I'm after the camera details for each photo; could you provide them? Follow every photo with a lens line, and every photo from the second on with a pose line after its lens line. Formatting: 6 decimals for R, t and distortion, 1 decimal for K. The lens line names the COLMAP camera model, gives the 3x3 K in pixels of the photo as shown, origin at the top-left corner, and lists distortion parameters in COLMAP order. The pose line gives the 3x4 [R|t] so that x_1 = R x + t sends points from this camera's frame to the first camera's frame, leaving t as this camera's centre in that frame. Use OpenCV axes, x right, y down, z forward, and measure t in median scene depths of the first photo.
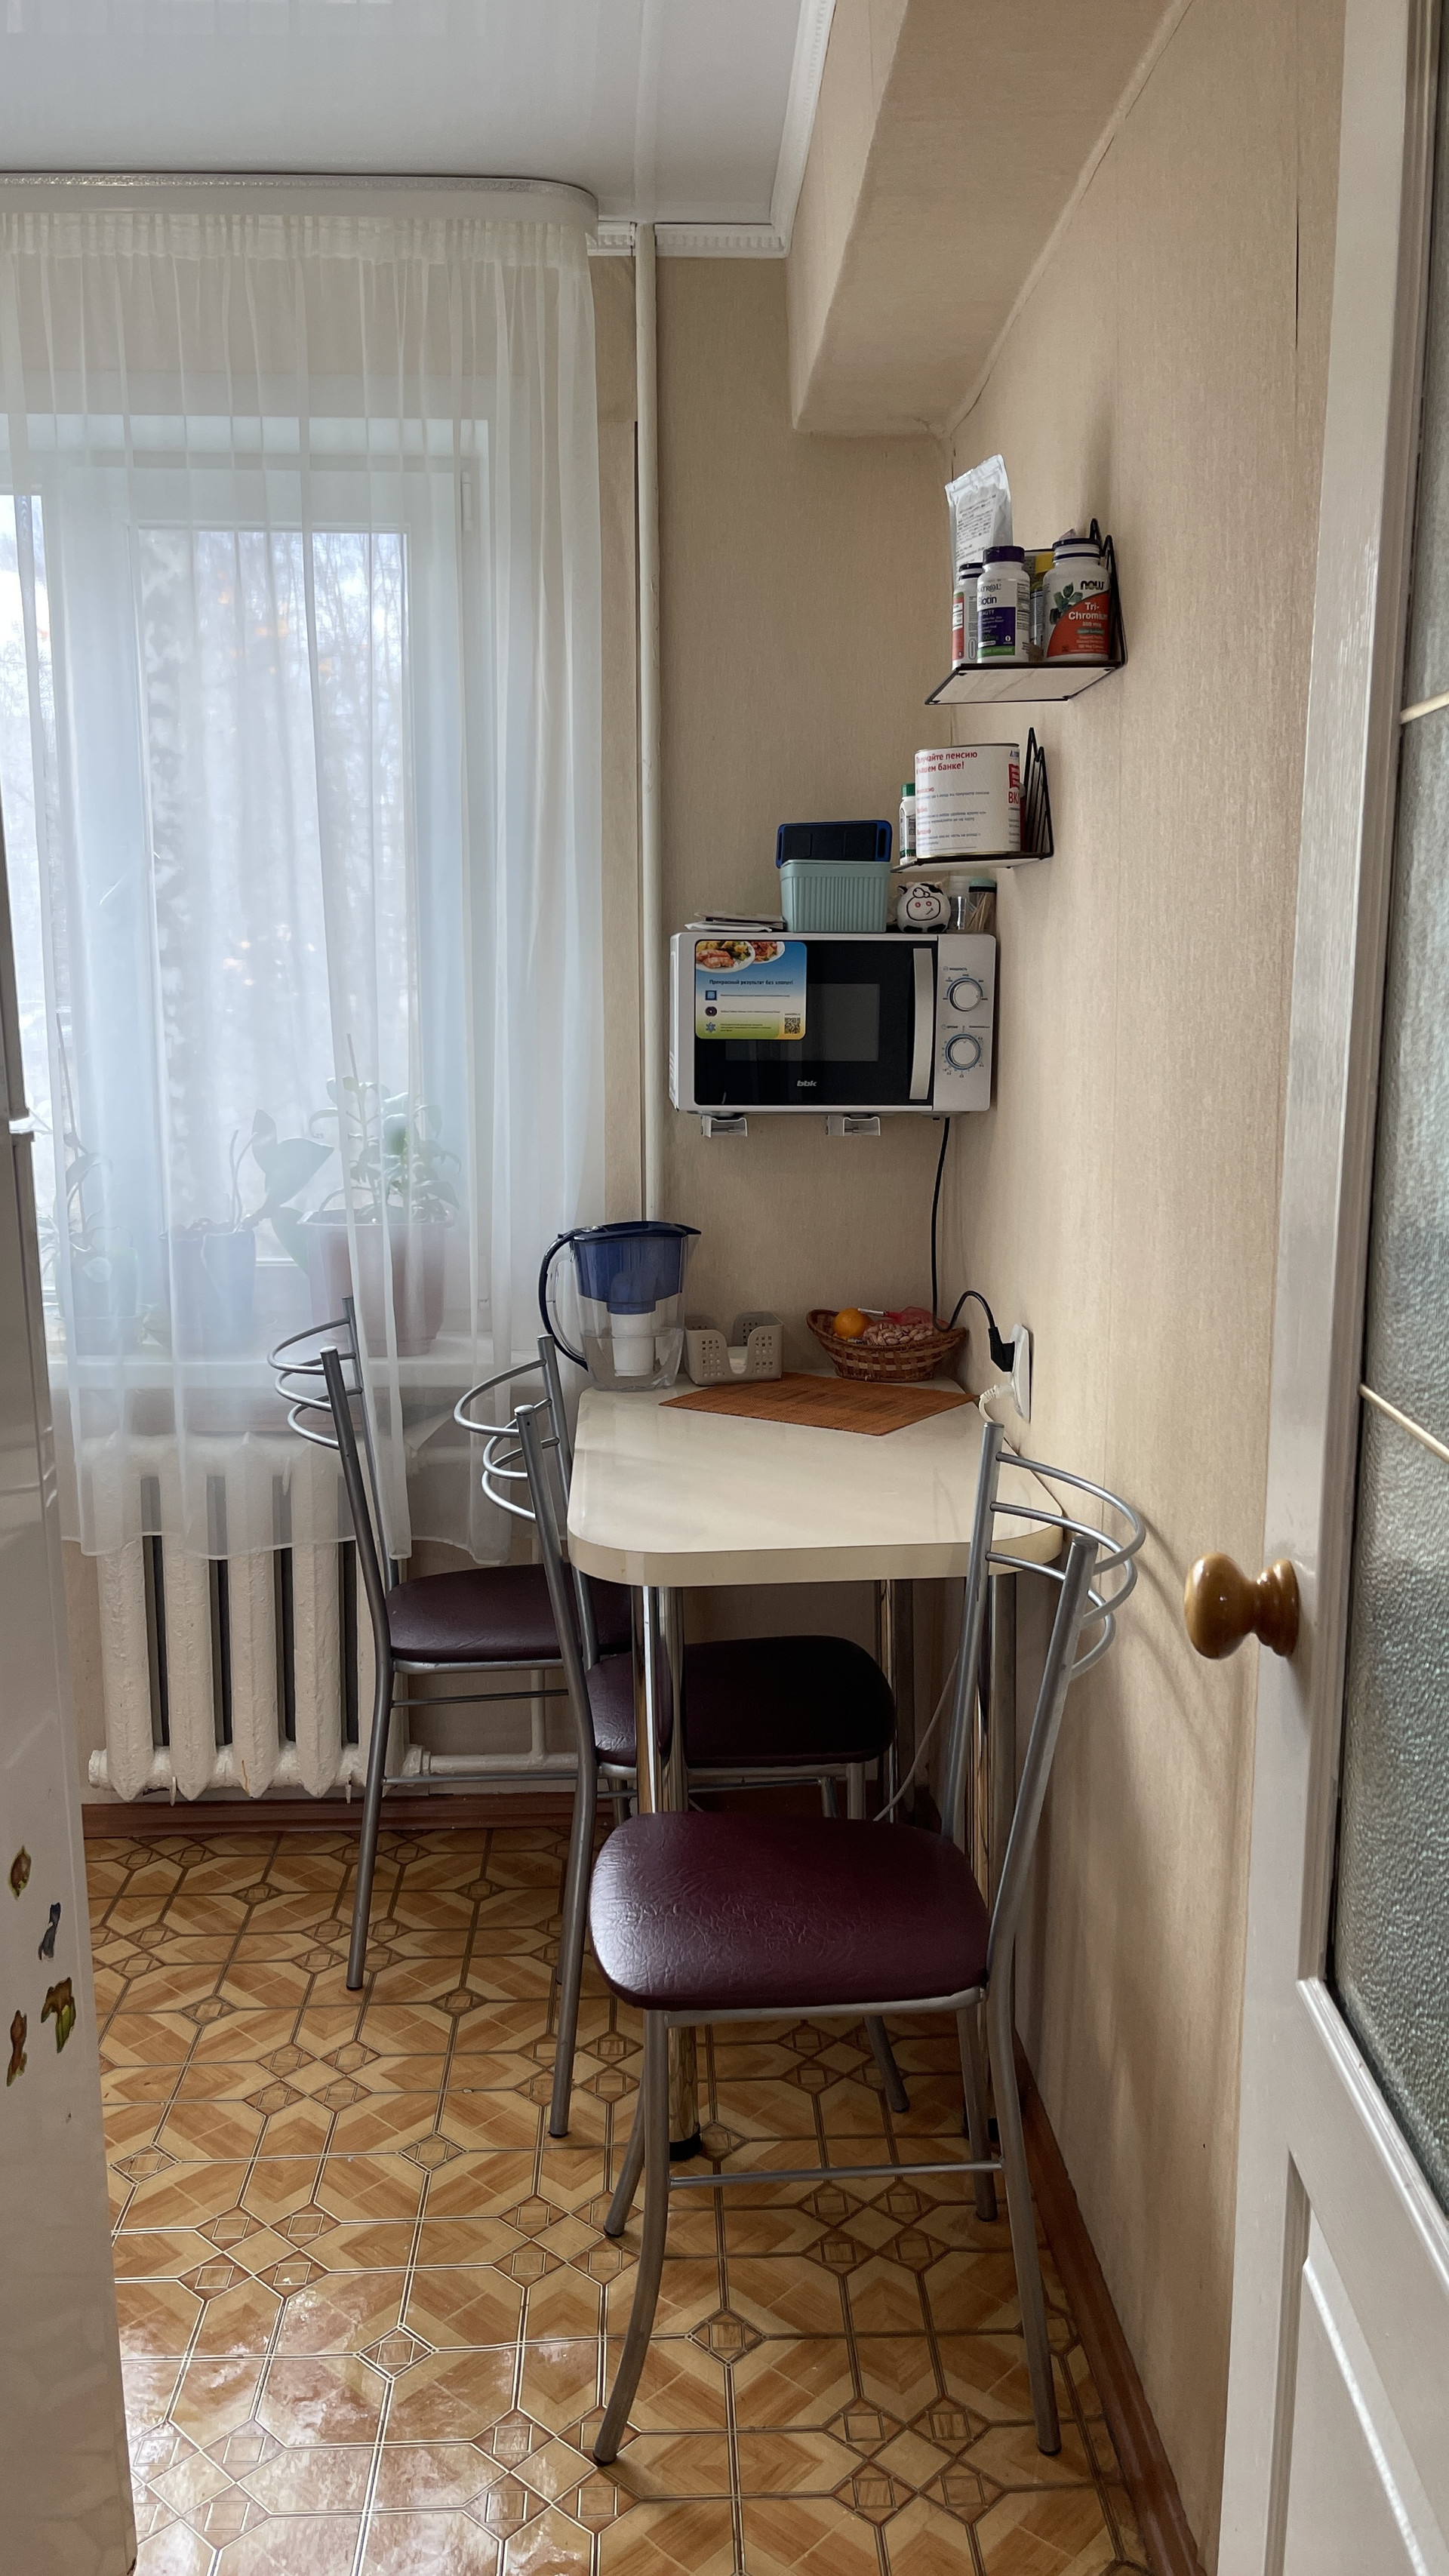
lens RADIAL K [[1944.9, 0, 718.6], [0, 1944.9, 1312.3], [0, 0, 1]] dist [0.041088, -0.027799]
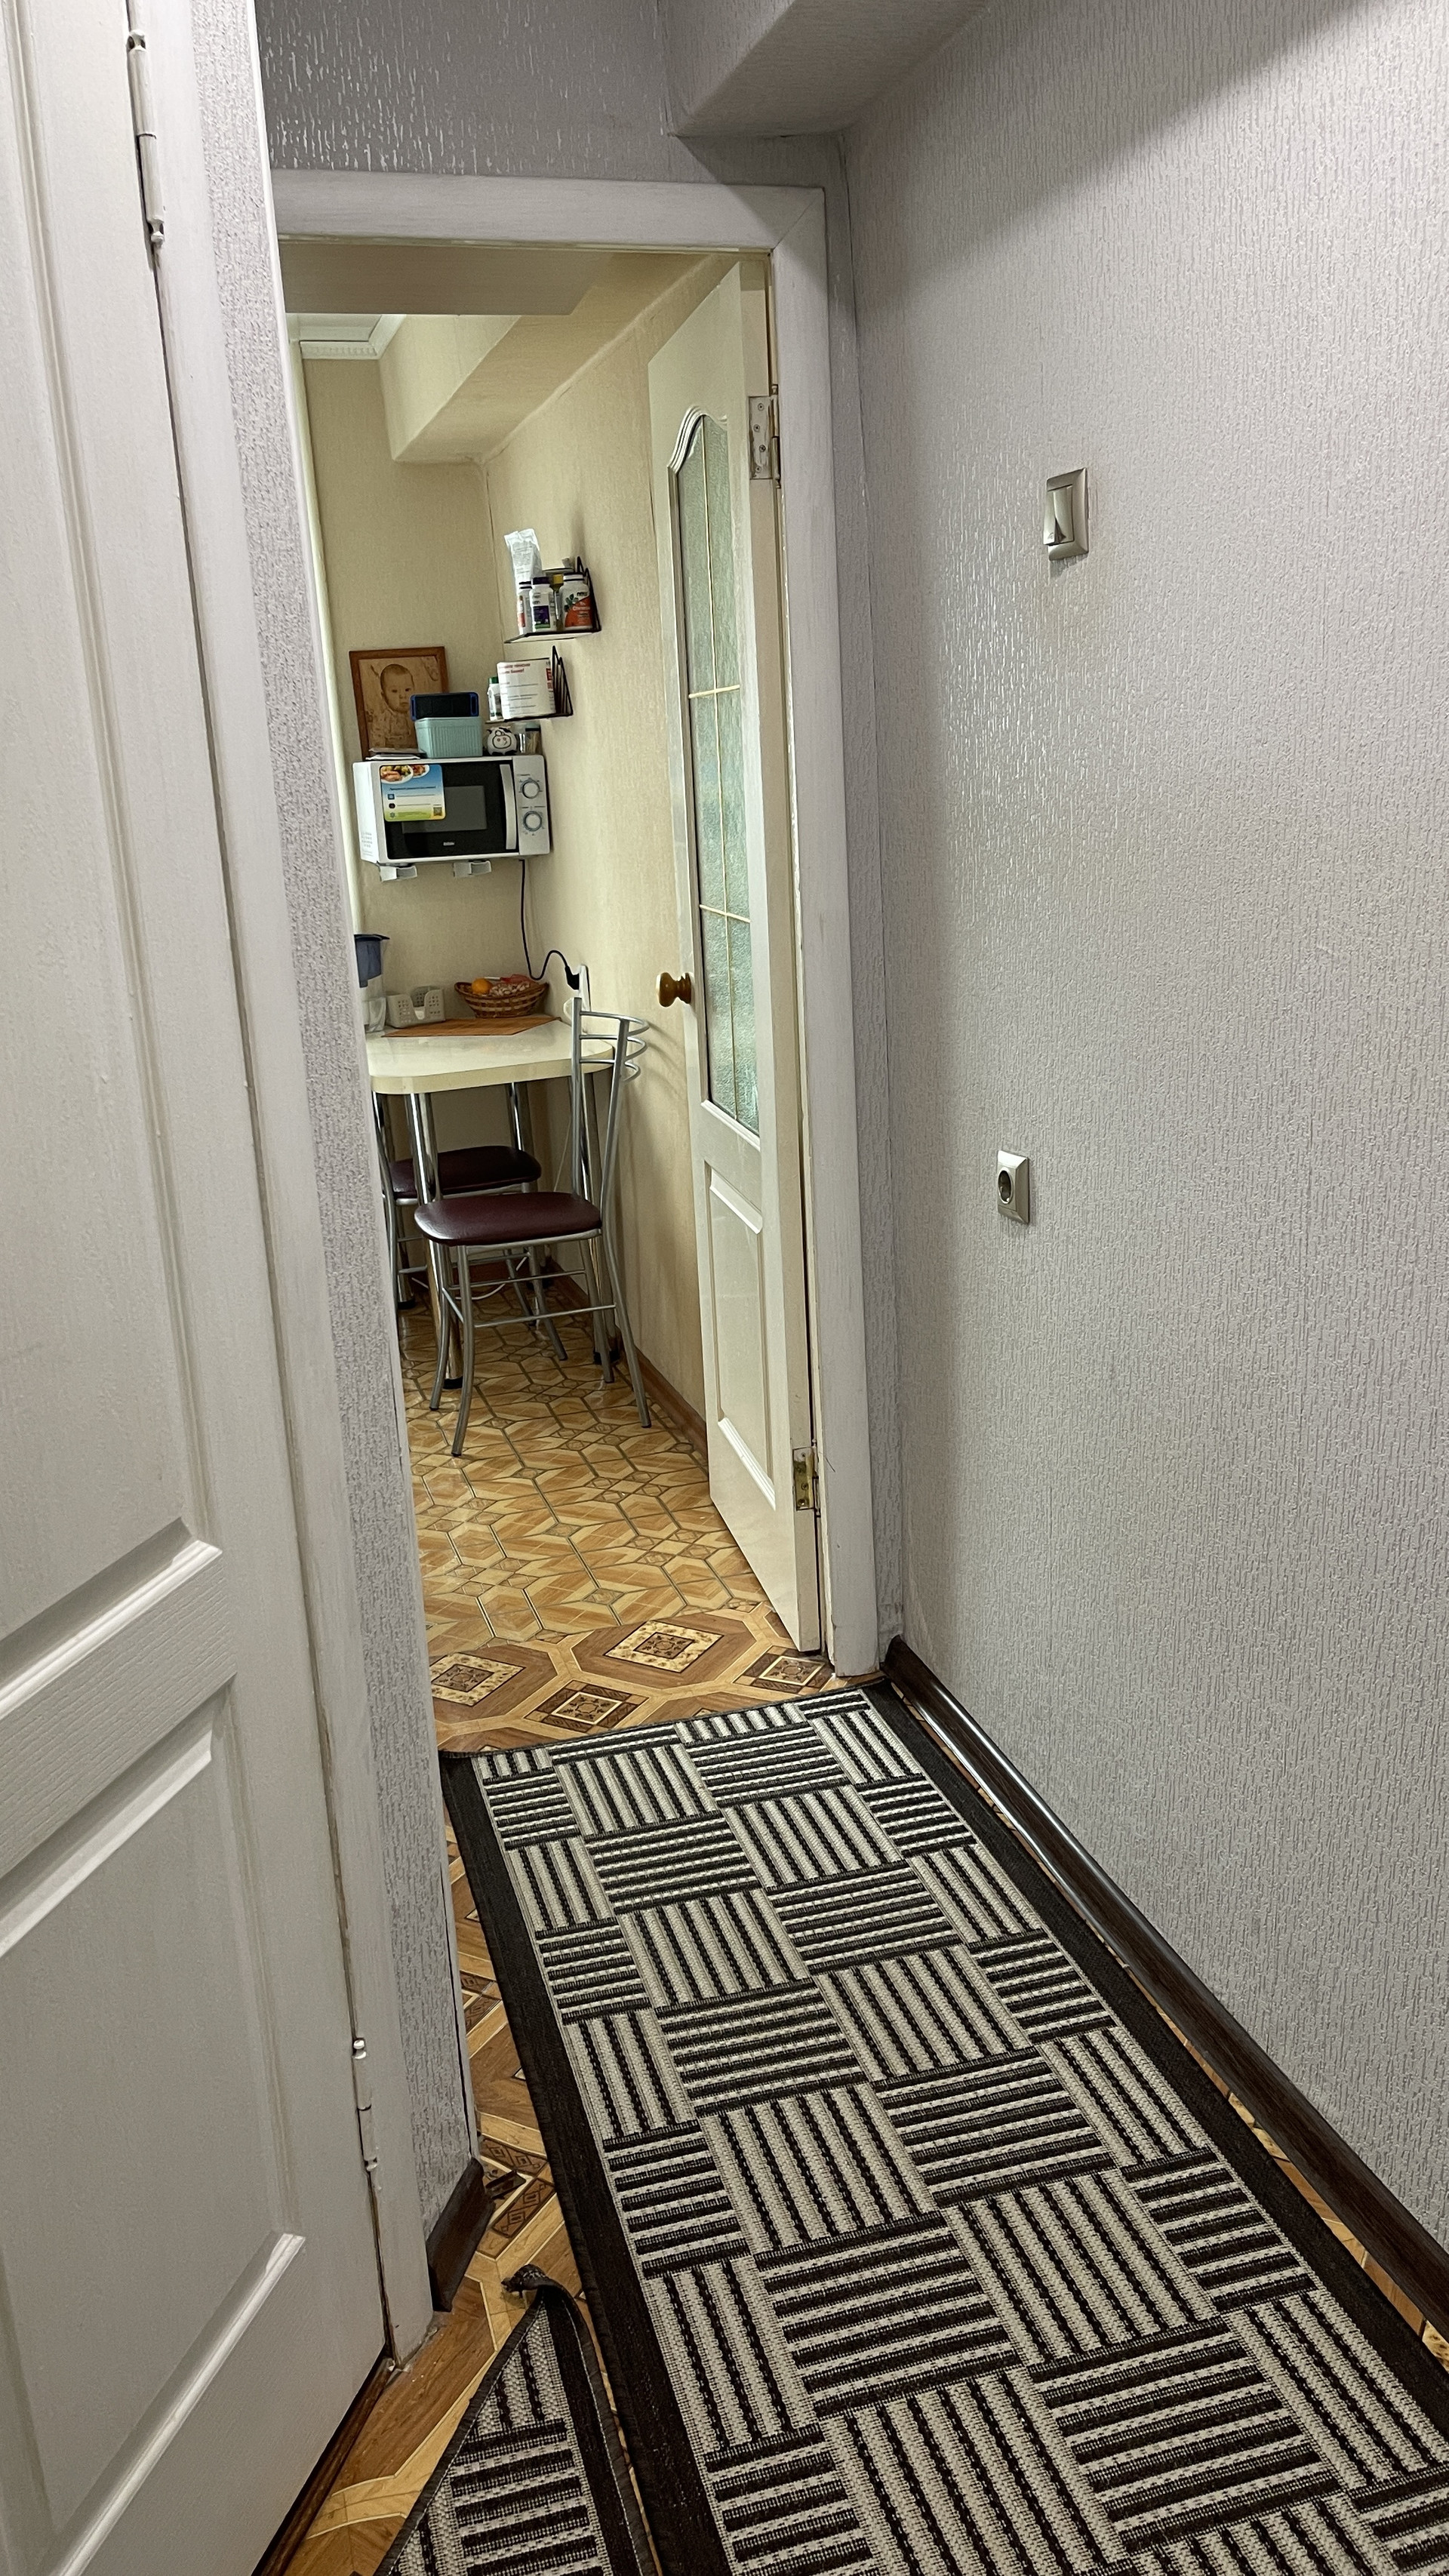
lens RADIAL K [[1944.9, 0, 744.7], [0, 1944.9, 1288.8], [0, 0, 1]] dist [0.041088, -0.027799]
pose [[0.963330, -0.116343, 0.241785, -0.195589], [0.093601, 0.990211, 0.103542, 0.143620], [-0.251465, -0.077114, 0.964790, -0.939109]]
